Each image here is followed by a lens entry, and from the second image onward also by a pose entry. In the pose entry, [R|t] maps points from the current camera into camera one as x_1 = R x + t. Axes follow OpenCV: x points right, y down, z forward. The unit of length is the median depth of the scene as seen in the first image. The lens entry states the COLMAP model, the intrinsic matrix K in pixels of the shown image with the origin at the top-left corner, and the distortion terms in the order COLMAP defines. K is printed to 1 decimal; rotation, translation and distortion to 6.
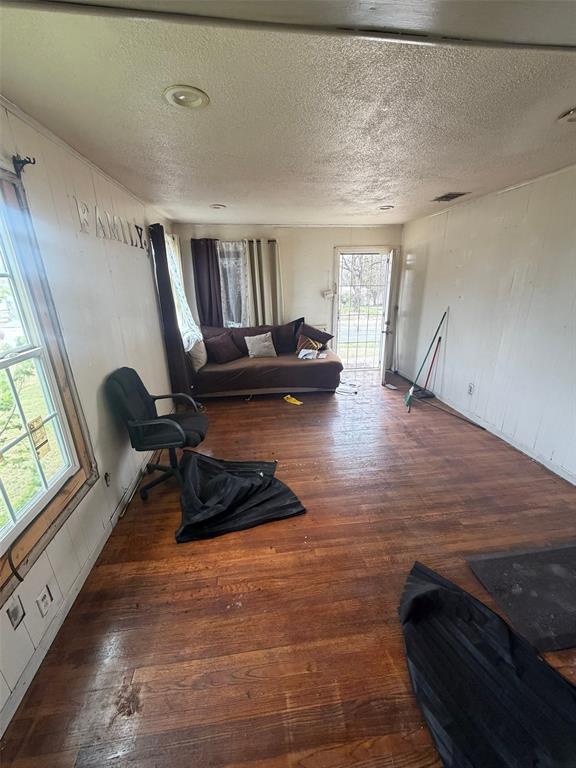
lens RADIAL K [[305.1, 0, 291.1], [0, 305.1, 382.4], [0, 0, 1]] dist [-0.002872, -0.000140]
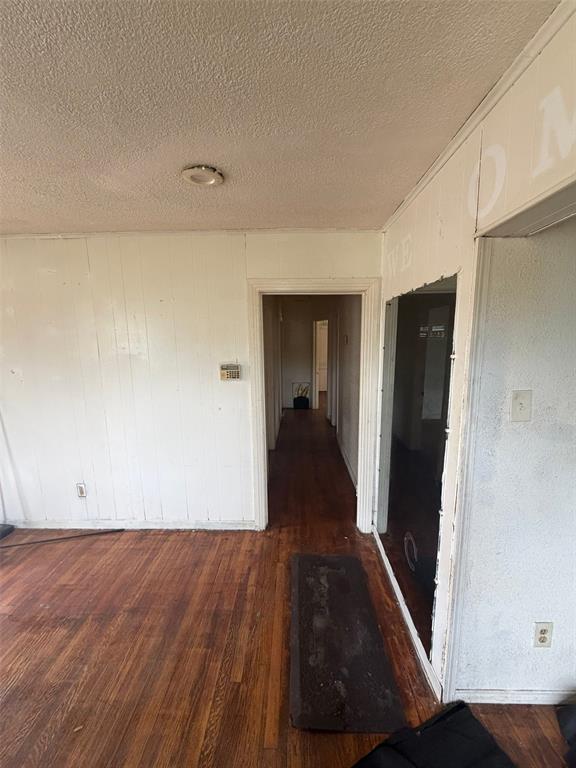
lens RADIAL K [[305.1, 0, 287.4], [0, 305.1, 380.6], [0, 0, 1]] dist [-0.002872, -0.000140]
pose [[0.162077, -0.118418, 0.979647, -0.006938], [0.327468, 0.942967, 0.059807, -0.126749], [-0.930857, 0.311110, 0.191612, 0.394187]]
